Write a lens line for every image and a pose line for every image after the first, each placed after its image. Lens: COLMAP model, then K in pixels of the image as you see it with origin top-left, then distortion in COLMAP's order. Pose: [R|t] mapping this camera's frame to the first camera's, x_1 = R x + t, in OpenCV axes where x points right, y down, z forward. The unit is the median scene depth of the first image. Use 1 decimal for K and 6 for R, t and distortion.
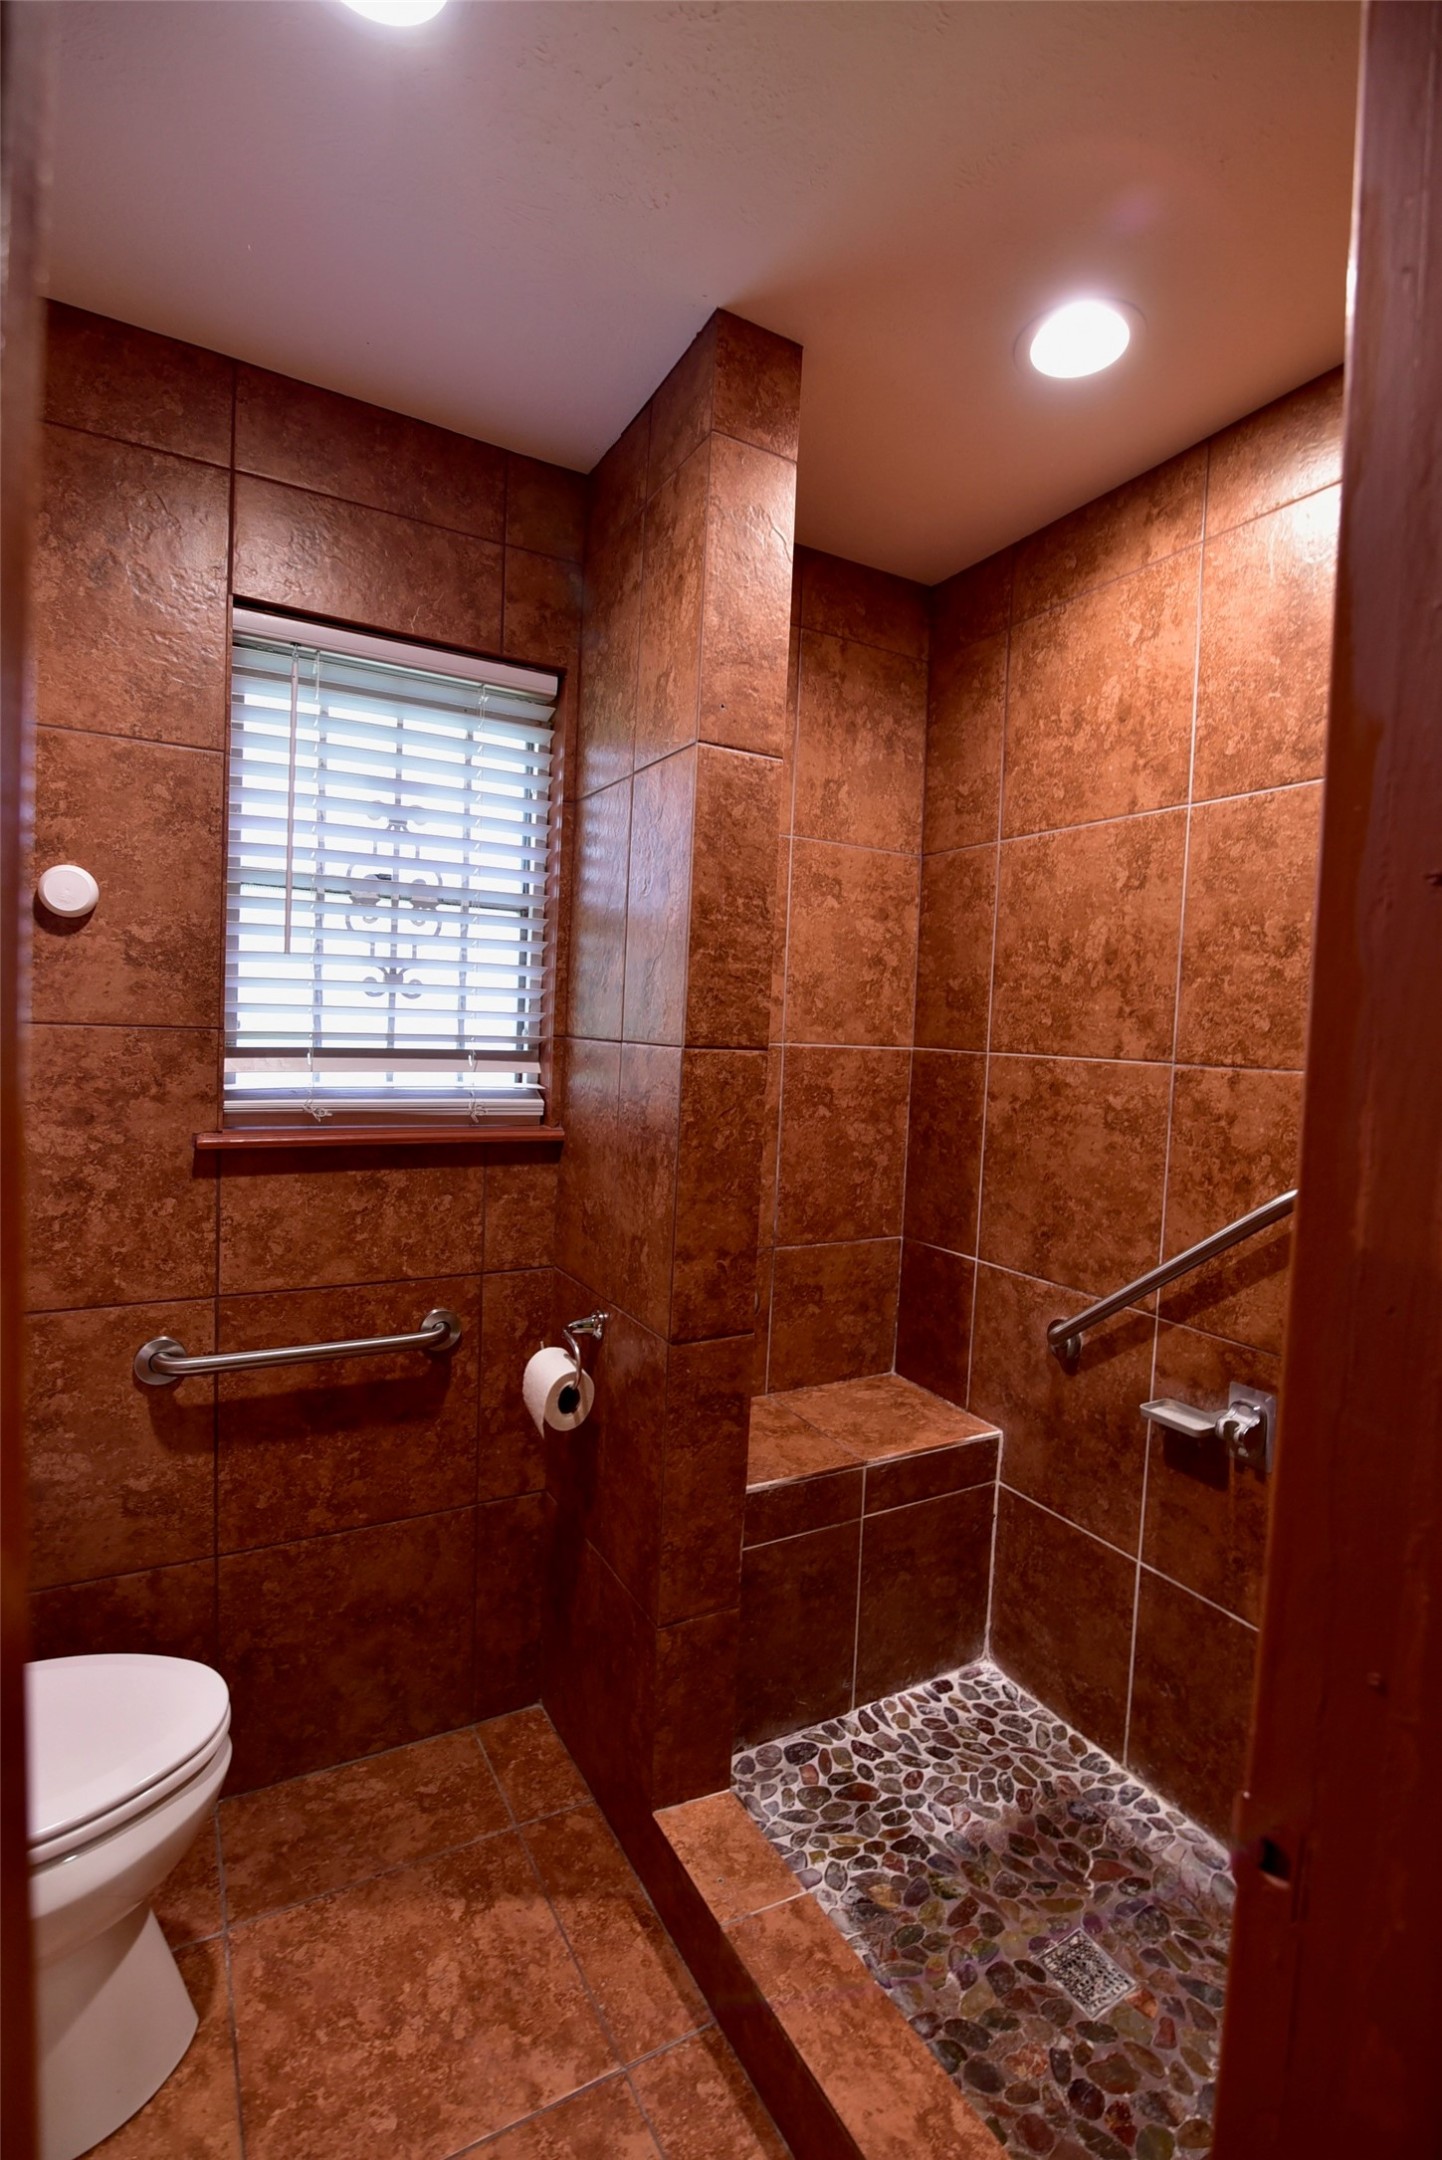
lens RADIAL K [[972.5, 0, 703.4], [0, 972.5, 1071.2], [0, 0, 1]] dist [-0.022060, 0.001939]
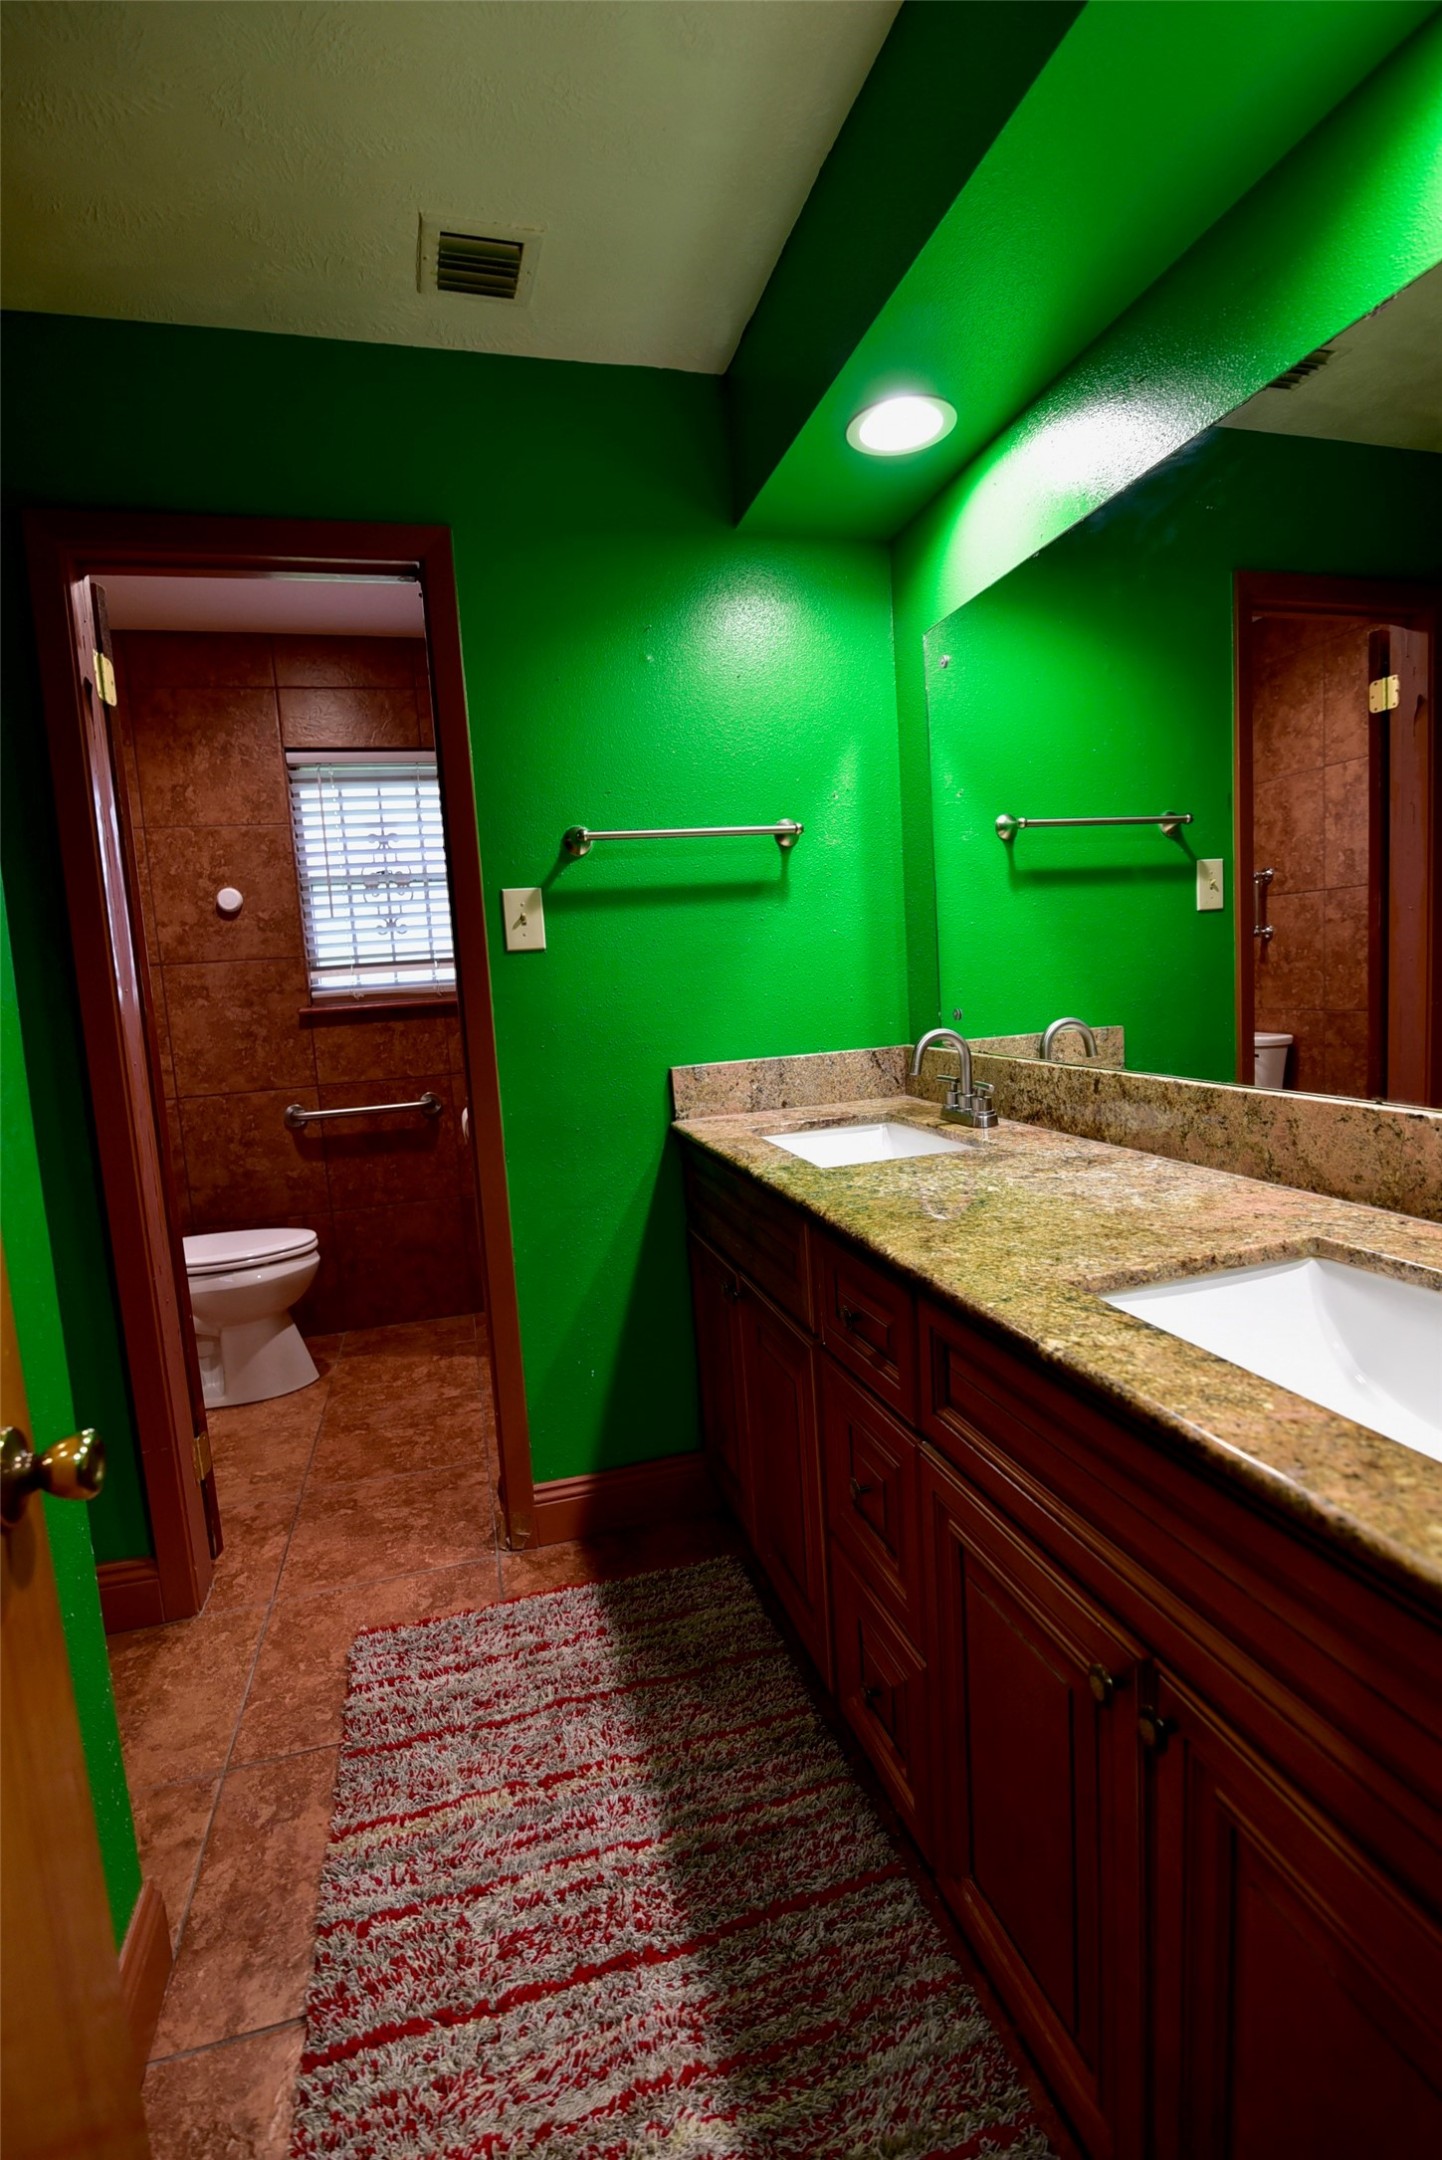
lens RADIAL K [[972.5, 0, 723.7], [0, 972.5, 1074.6], [0, 0, 1]] dist [-0.022060, 0.001939]
pose [[0.966715, -0.075816, -0.244365, 0.888027], [0.090202, 0.994756, 0.048209, 0.193729], [0.239428, -0.068646, 0.968484, -0.845057]]
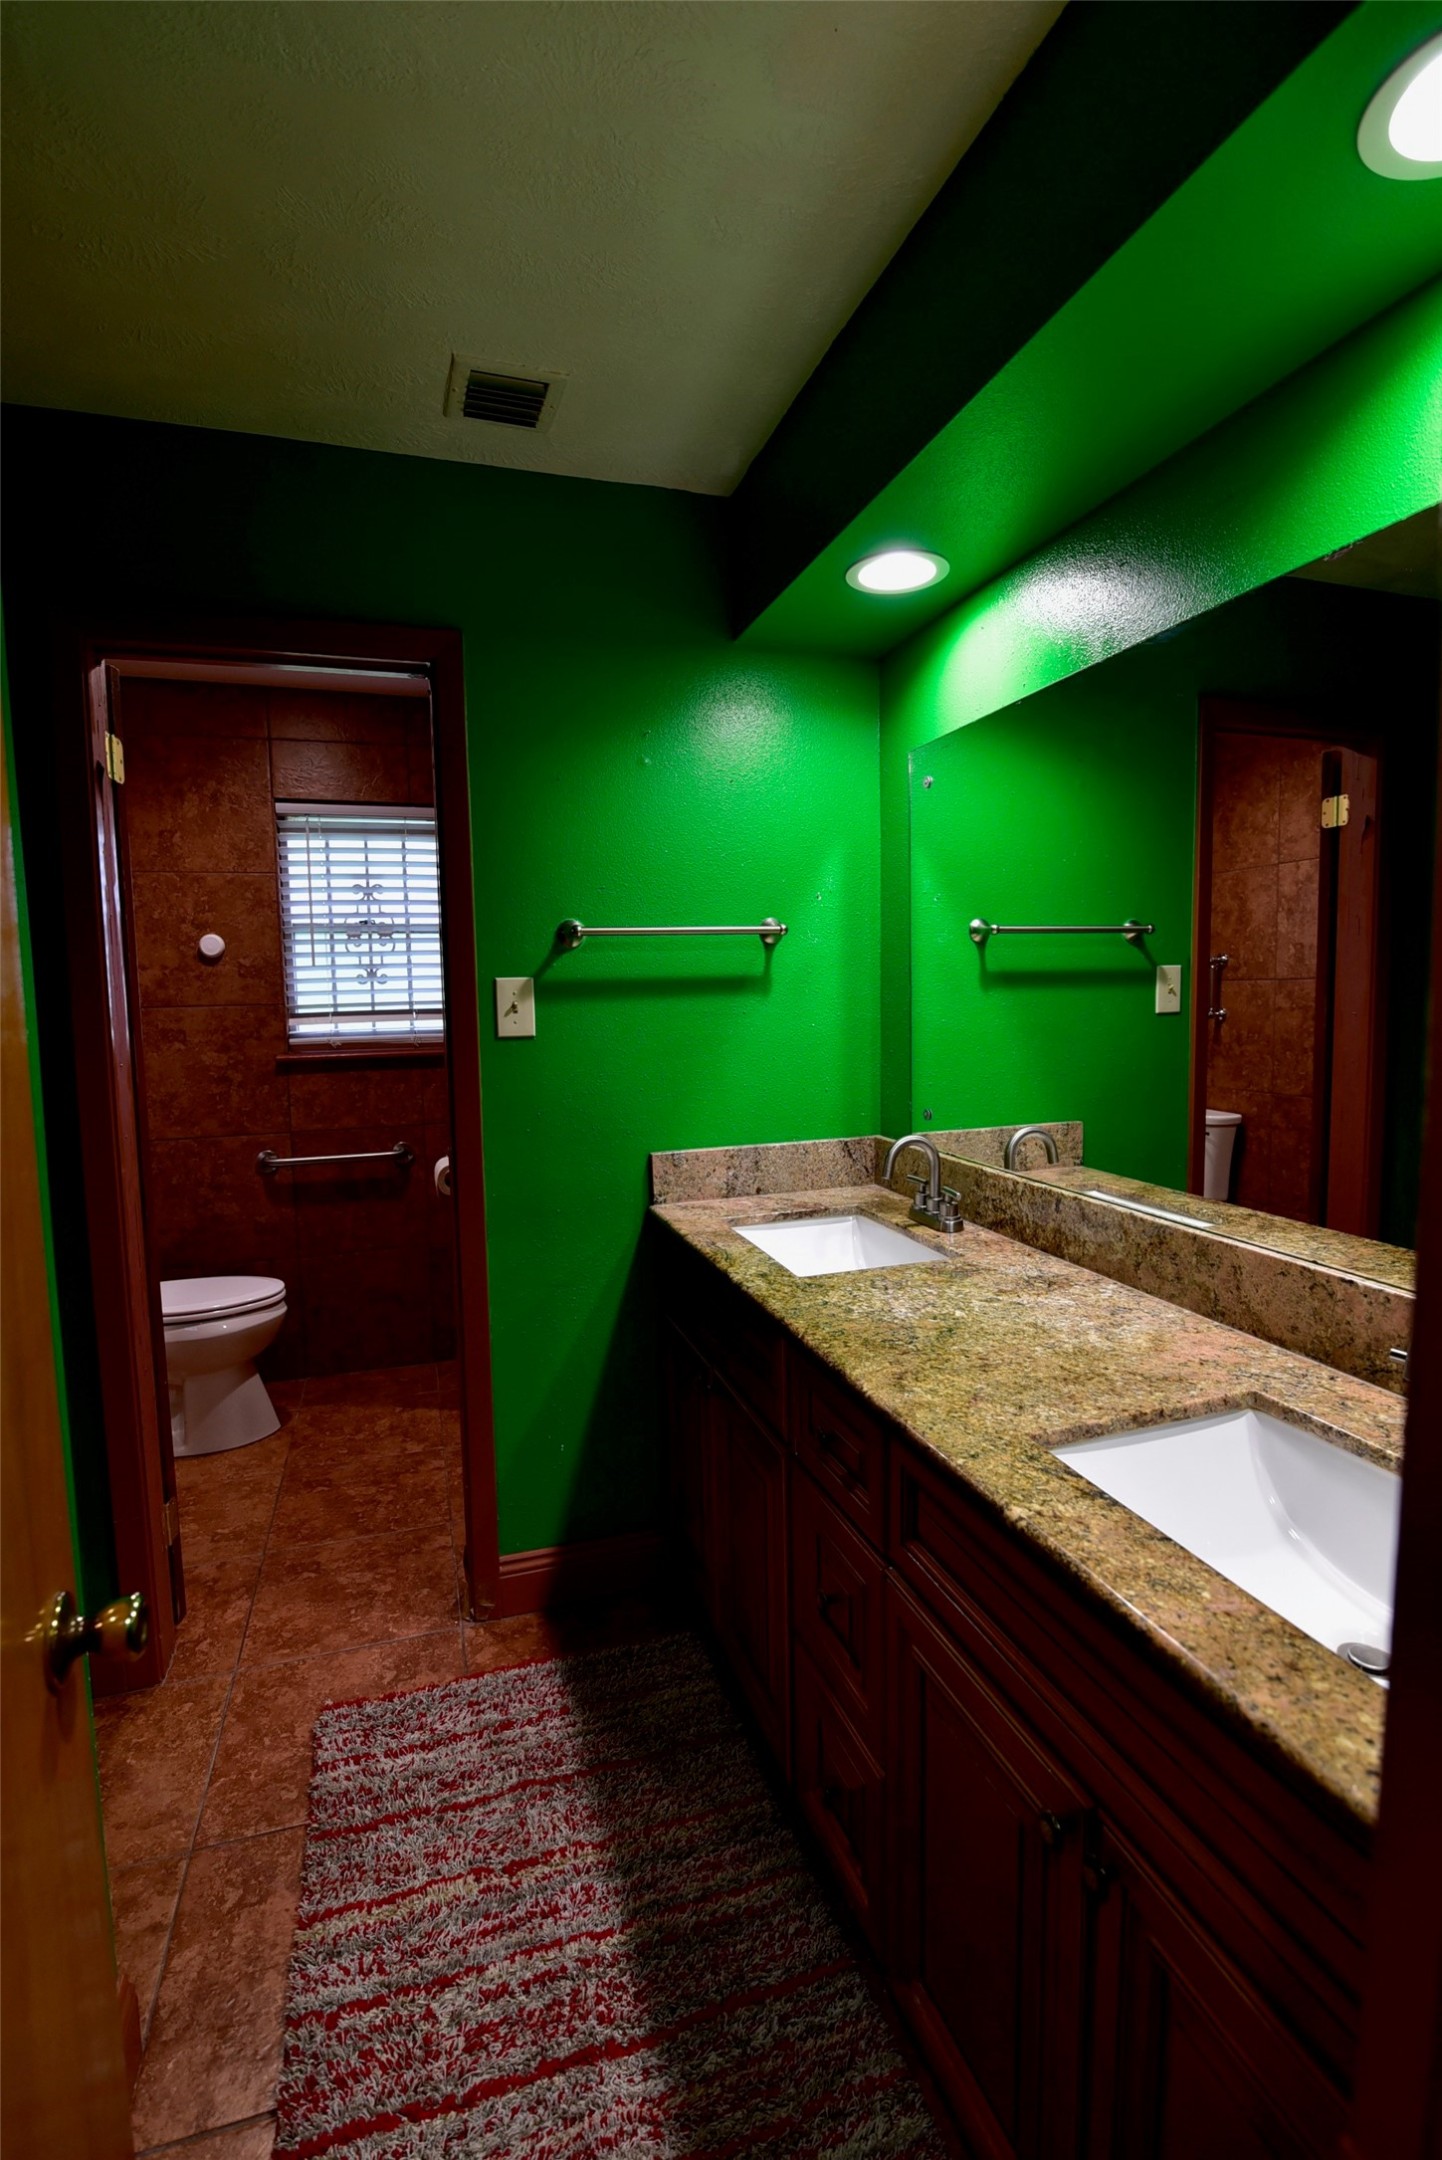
lens RADIAL K [[972.5, 0, 722.0], [0, 972.5, 1075.6], [0, 0, 1]] dist [-0.022060, 0.001939]
pose [[0.977852, -0.042109, -0.205019, 0.878541], [0.049103, 0.998368, 0.029143, 0.098079], [0.203457, -0.038565, 0.978324, -0.893598]]
